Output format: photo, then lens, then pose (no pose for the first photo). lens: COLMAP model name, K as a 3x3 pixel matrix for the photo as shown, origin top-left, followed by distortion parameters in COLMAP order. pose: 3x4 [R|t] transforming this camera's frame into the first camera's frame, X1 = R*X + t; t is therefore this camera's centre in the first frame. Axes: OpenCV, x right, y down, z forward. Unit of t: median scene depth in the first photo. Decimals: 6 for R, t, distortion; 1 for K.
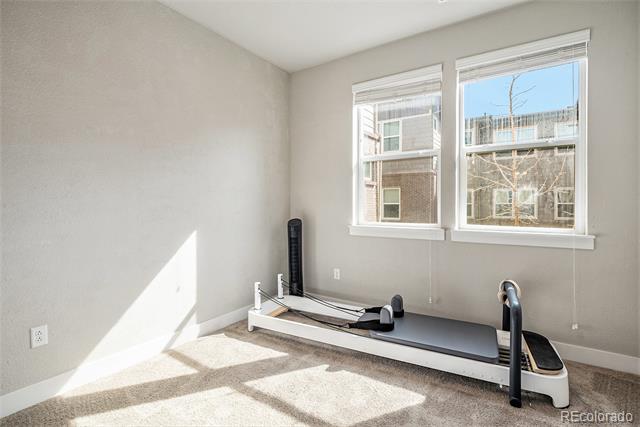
lens RADIAL K [[303.7, 0, 320.0], [0, 303.7, 213.5], [0, 0, 1]] dist [0.002653, 0.000172]
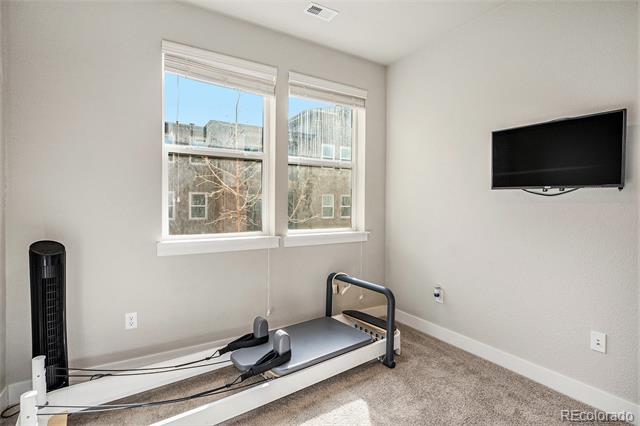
lens RADIAL K [[303.7, 0, 320.0], [0, 303.7, 213.0], [0, 0, 1]] dist [0.002653, 0.000172]
pose [[0.449820, -0.021818, 0.892853, -0.416777], [0.023139, 0.999651, 0.012771, -0.034147], [-0.892820, 0.014915, 0.450167, 0.434836]]
